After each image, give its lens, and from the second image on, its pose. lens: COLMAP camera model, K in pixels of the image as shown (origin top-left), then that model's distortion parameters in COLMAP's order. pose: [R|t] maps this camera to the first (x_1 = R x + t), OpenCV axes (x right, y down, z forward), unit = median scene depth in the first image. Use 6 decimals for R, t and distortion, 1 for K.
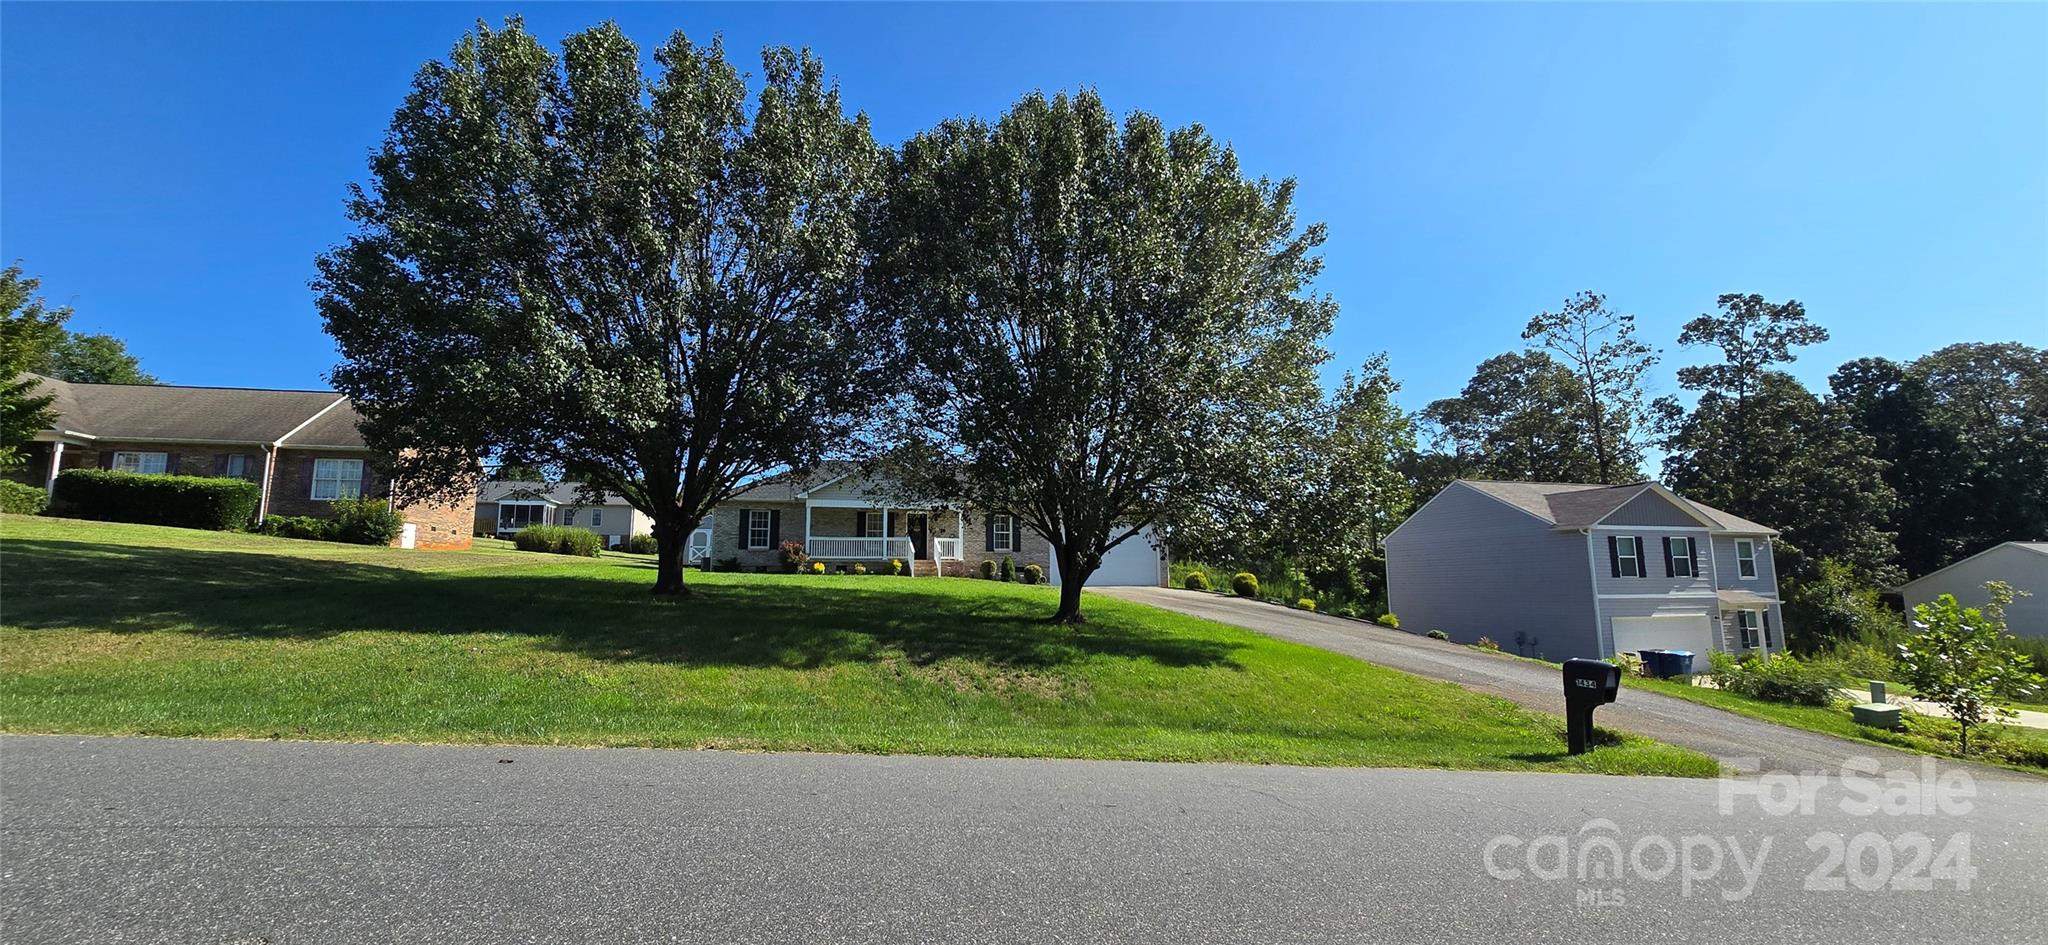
lens RADIAL K [[816.1, 0, 1023.1], [0, 816.1, 456.8], [0, 0, 1]] dist [0.001012, -0.000021]
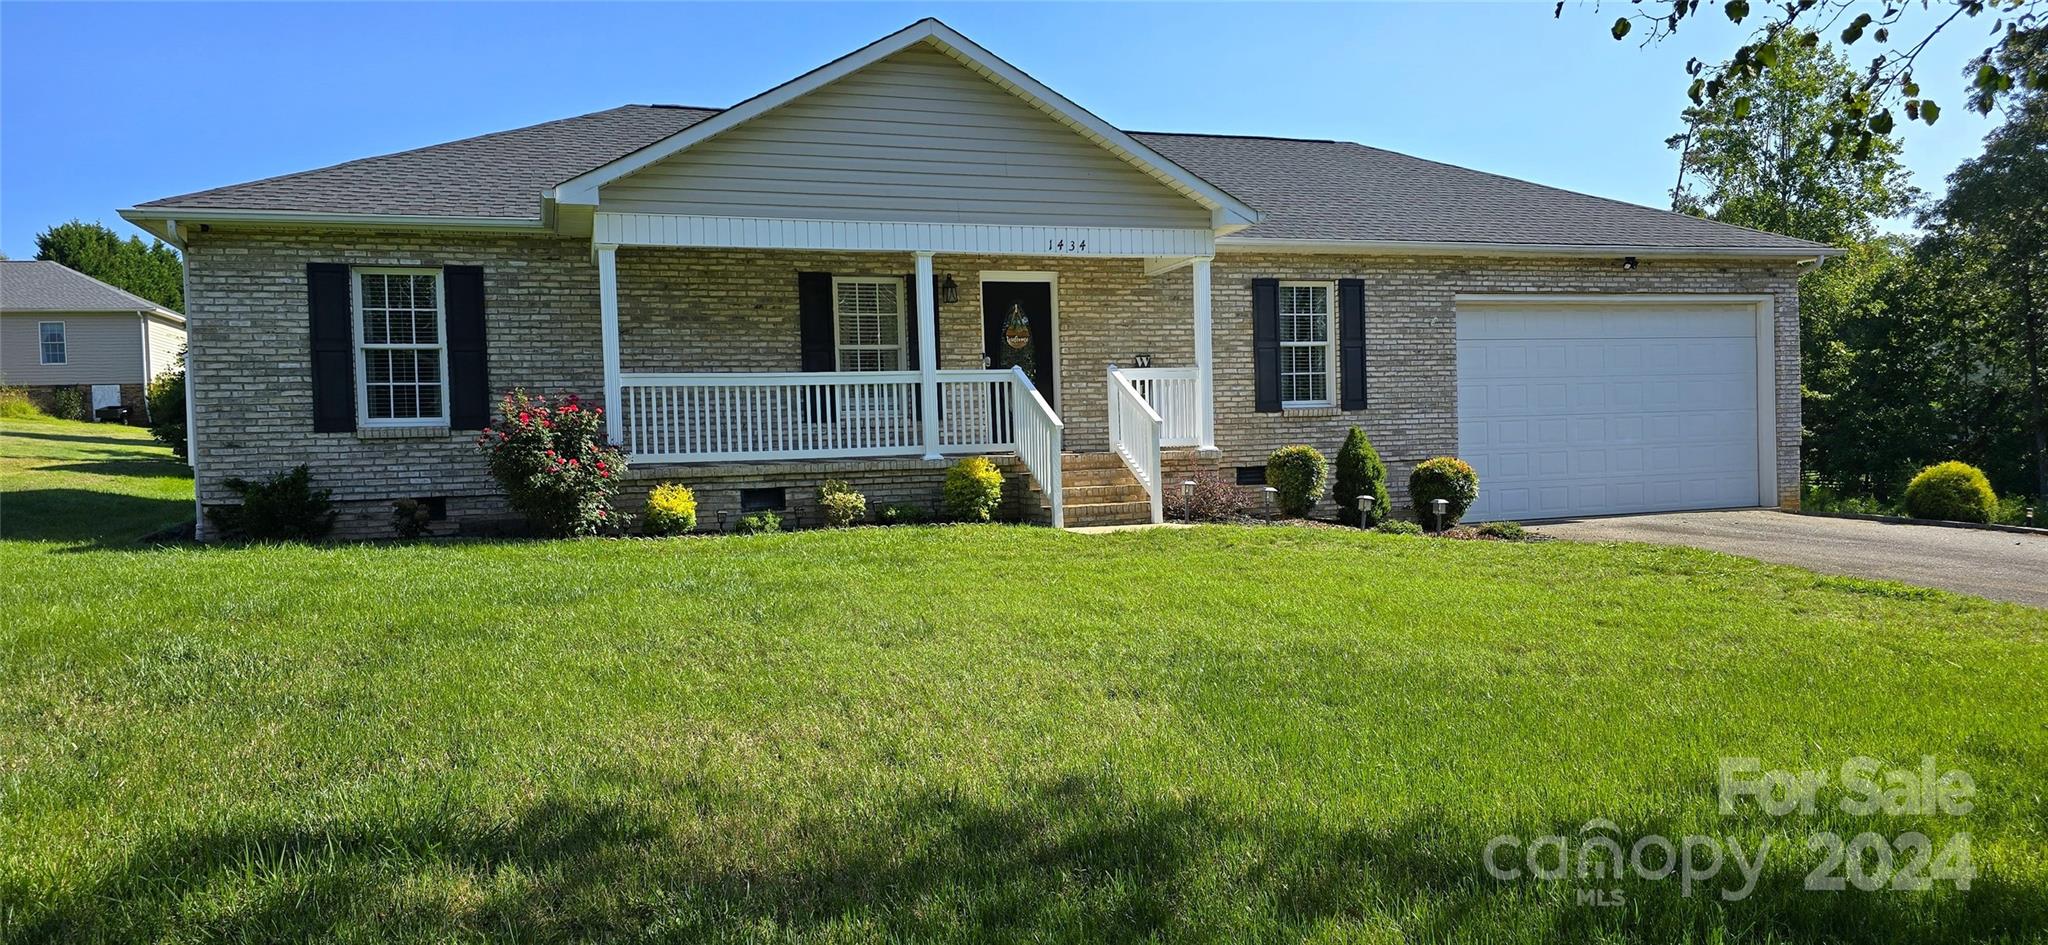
lens RADIAL K [[1372.8, 0, 1019.1], [0, 1372.8, 463.9], [0, 0, 1]] dist [0.042214, -0.011237]
pose [[0.998793, -0.028748, 0.039830, -0.161086], [0.021684, 0.985613, 0.167623, 0.058743], [-0.044075, -0.166557, 0.985046, 0.592008]]
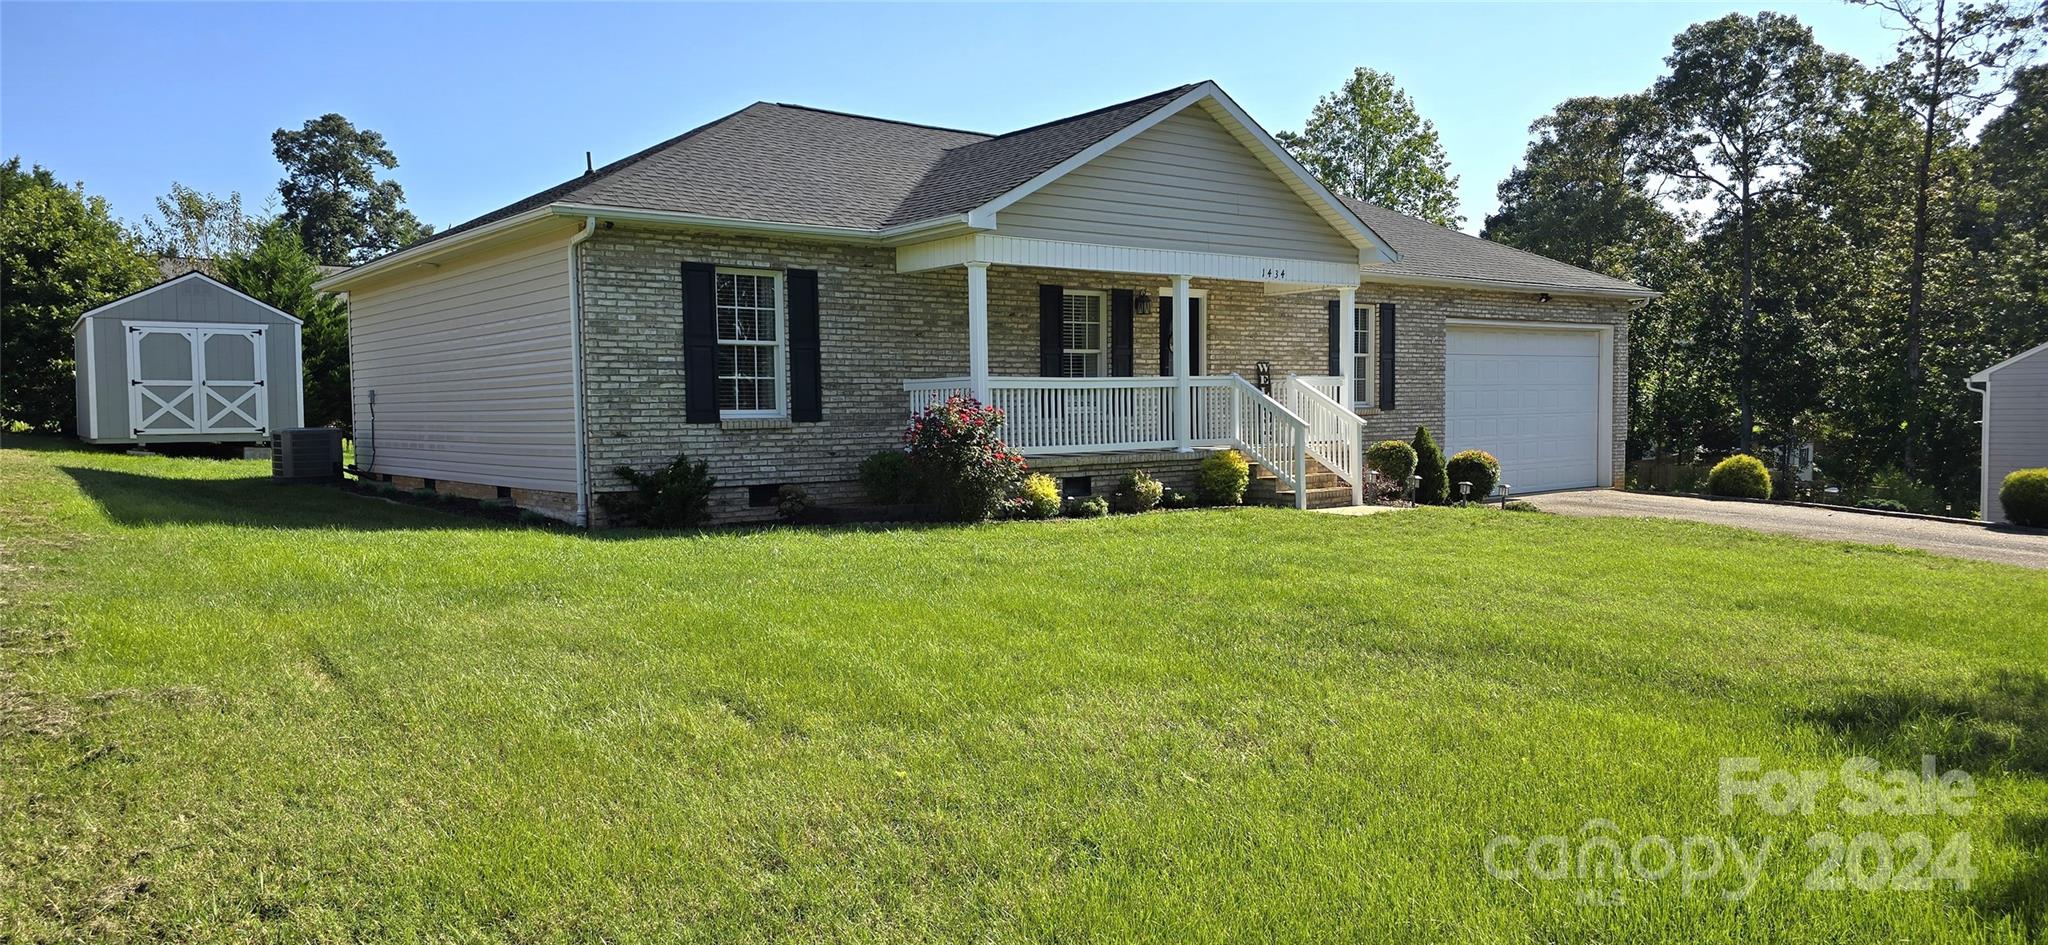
lens RADIAL K [[1372.8, 0, 1012.0], [0, 1372.8, 475.9], [0, 0, 1]] dist [0.042214, -0.011237]
pose [[0.930760, -0.028273, 0.364535, -0.409112], [-0.046430, 0.979795, 0.194540, 0.041962], [-0.362670, -0.197995, 0.910642, 0.575254]]
